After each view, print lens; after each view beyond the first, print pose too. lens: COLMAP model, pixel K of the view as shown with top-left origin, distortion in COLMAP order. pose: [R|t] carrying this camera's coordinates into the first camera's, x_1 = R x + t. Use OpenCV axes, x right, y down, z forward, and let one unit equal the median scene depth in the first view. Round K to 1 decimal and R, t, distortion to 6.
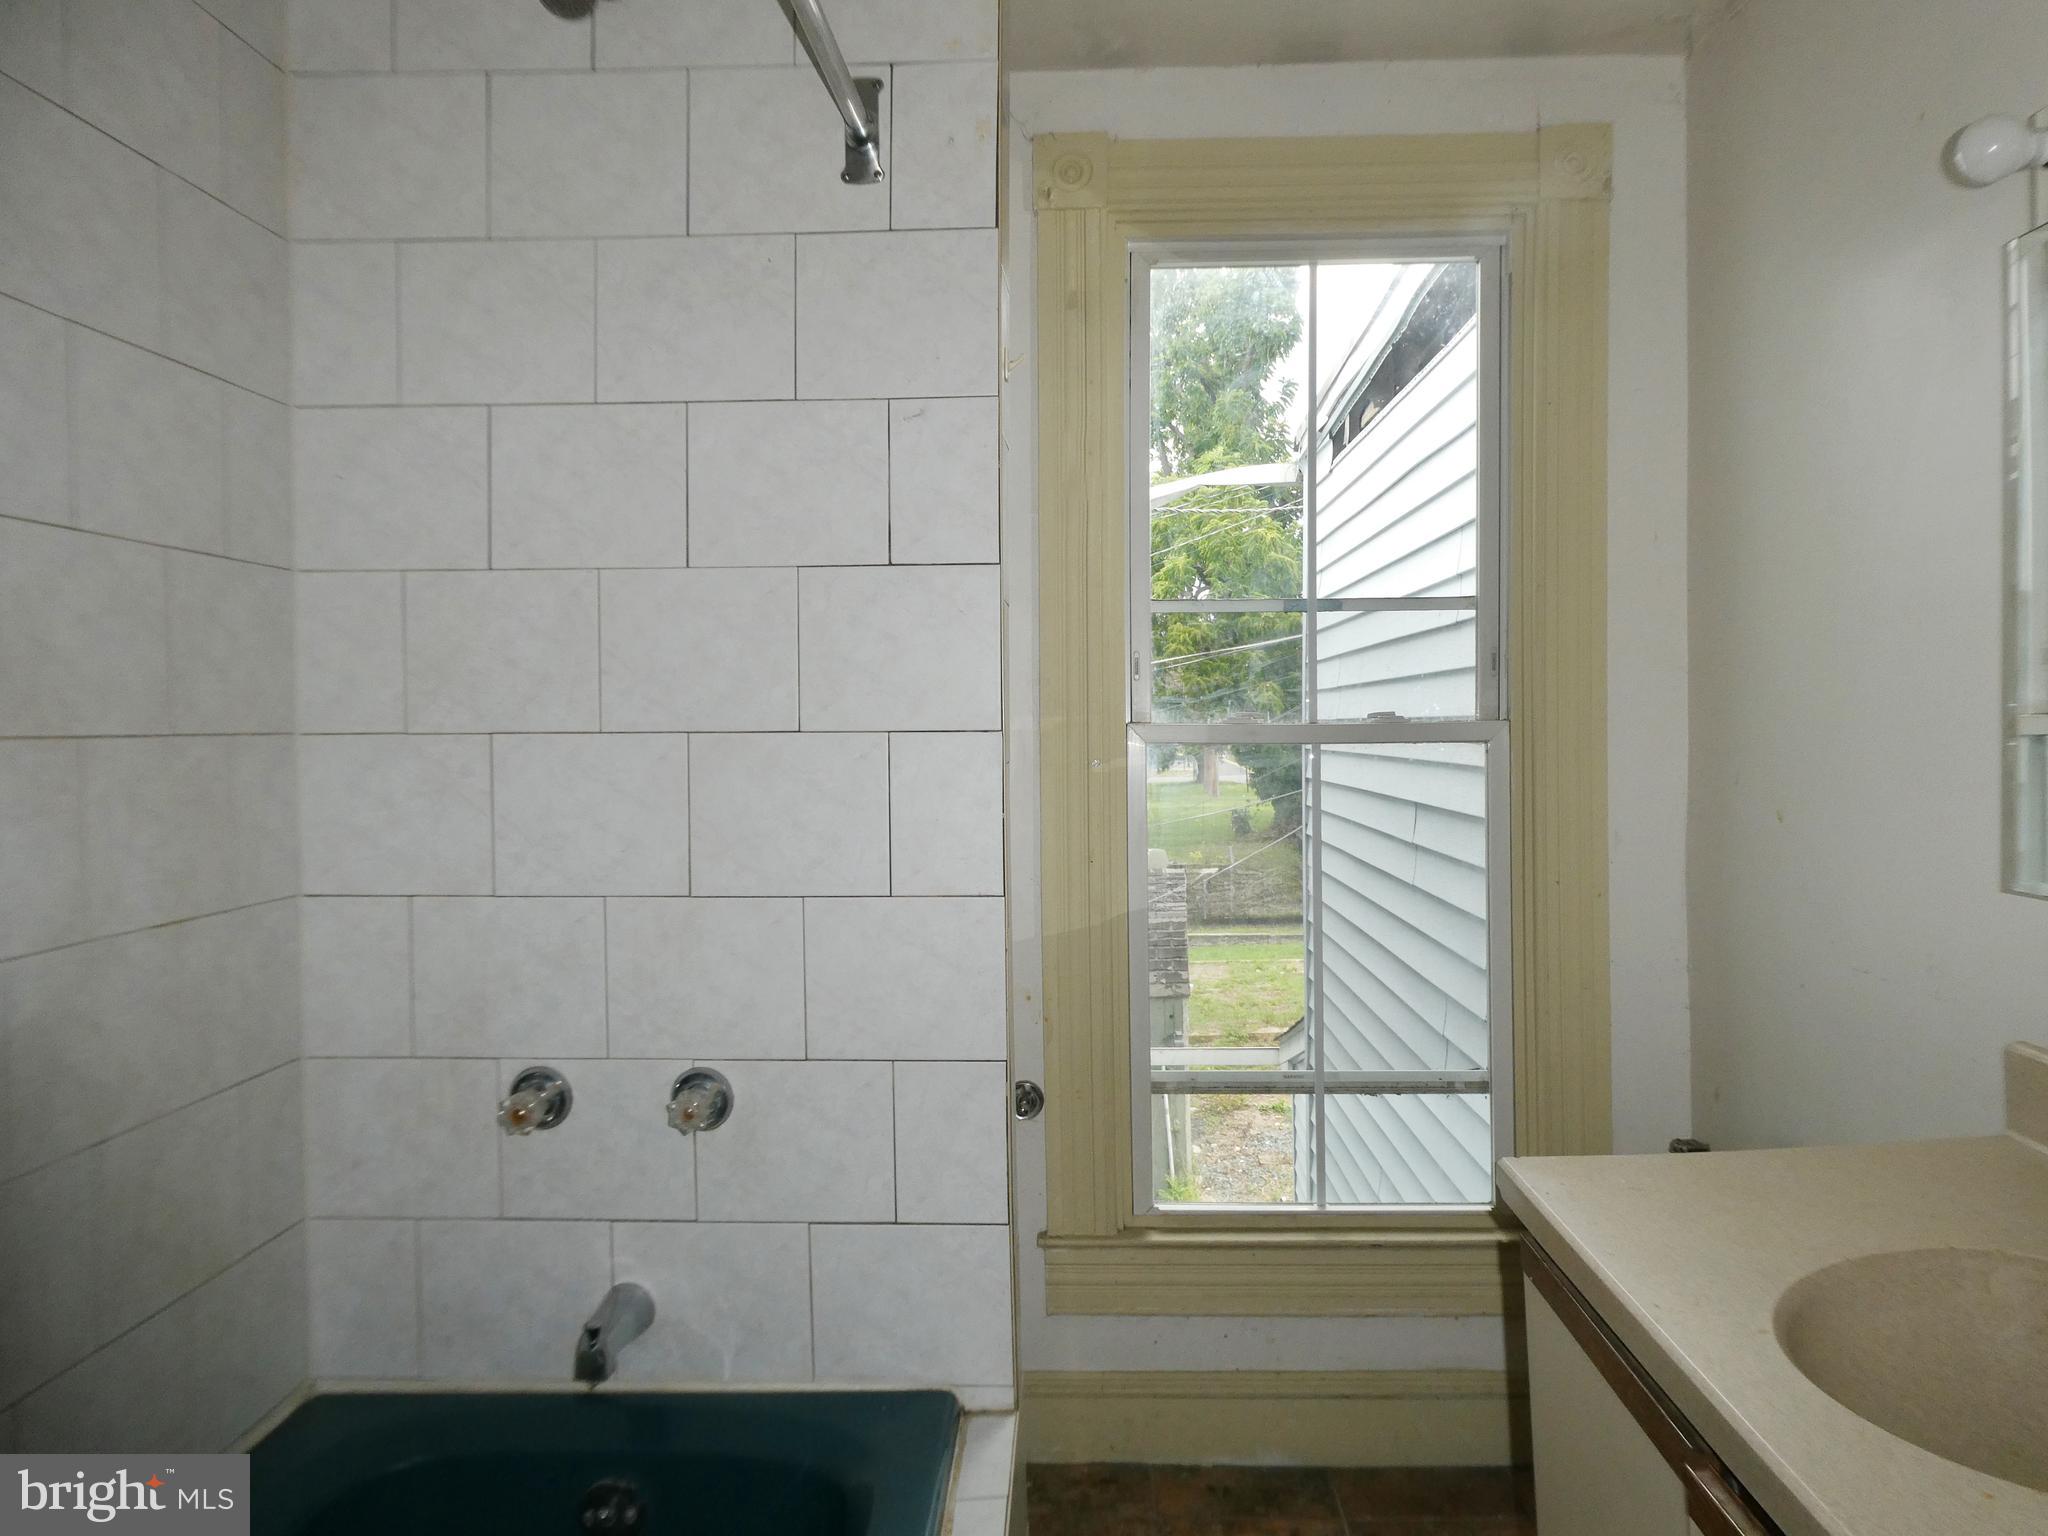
lens RADIAL K [[1504.6, 0, 1060.5], [0, 1504.6, 760.3], [0, 0, 1]] dist [-0.019894, 0.000700]
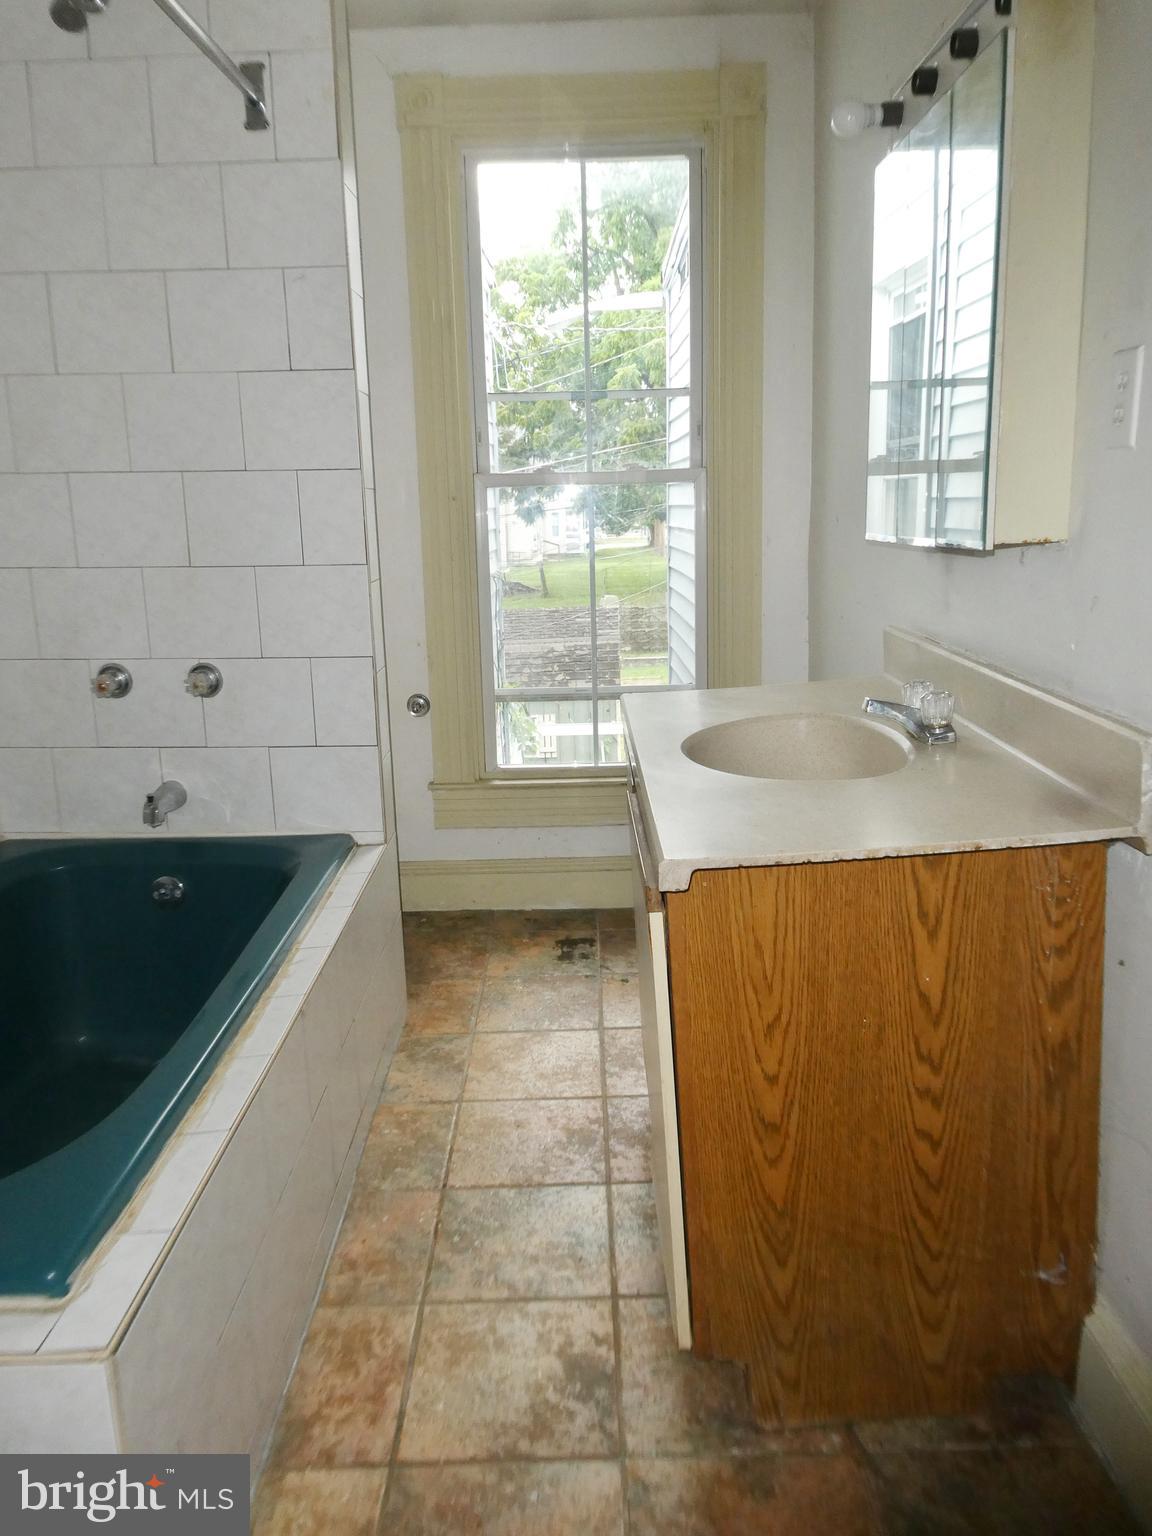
lens RADIAL K [[1173.1, 0, 576.0], [0, 1173.1, 768.0], [0, 0, 1]] dist [0.039196, -0.057338]
pose [[0.999913, -0.012891, 0.002707, 0.160053], [0.012129, 0.981229, 0.192465, 0.048149], [-0.005137, -0.192415, 0.981300, -0.327508]]
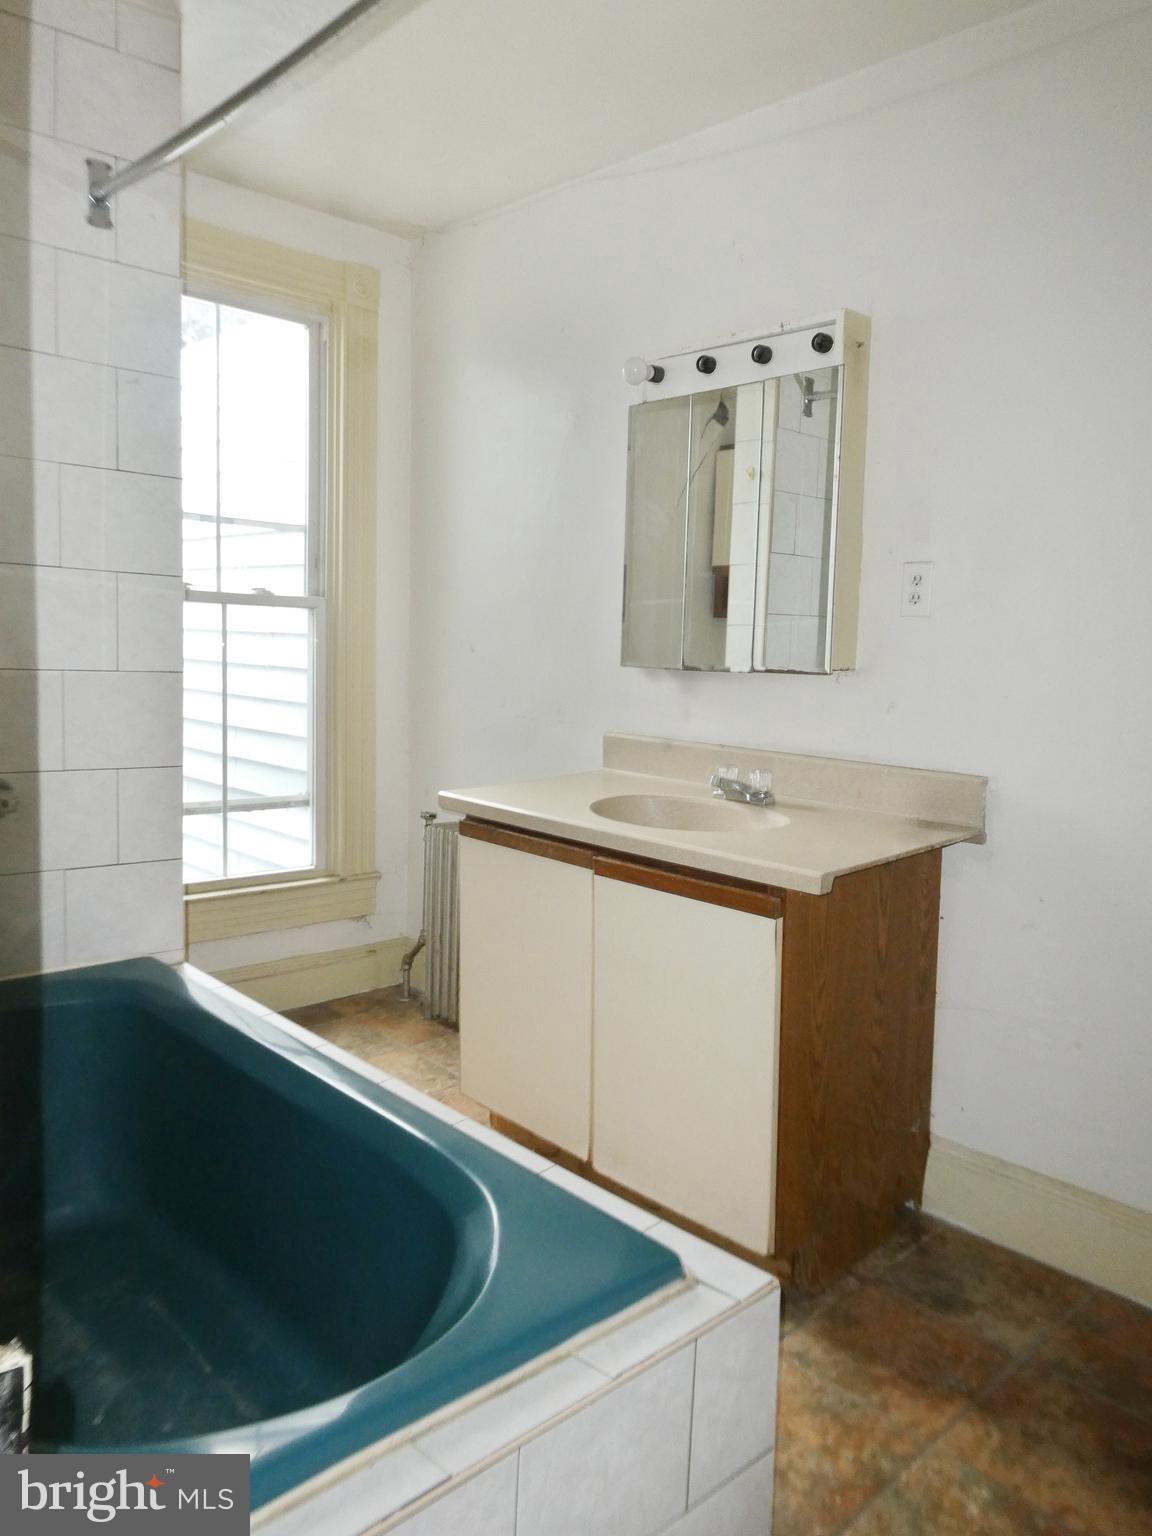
lens RADIAL K [[1173.1, 0, 576.0], [0, 1173.1, 768.0], [0, 0, 1]] dist [0.039196, -0.057338]
pose [[0.703320, -0.037289, 0.709895, -0.527509], [-0.022341, 0.996971, 0.074502, 0.070170], [-0.710522, -0.068259, 0.700356, -0.228662]]
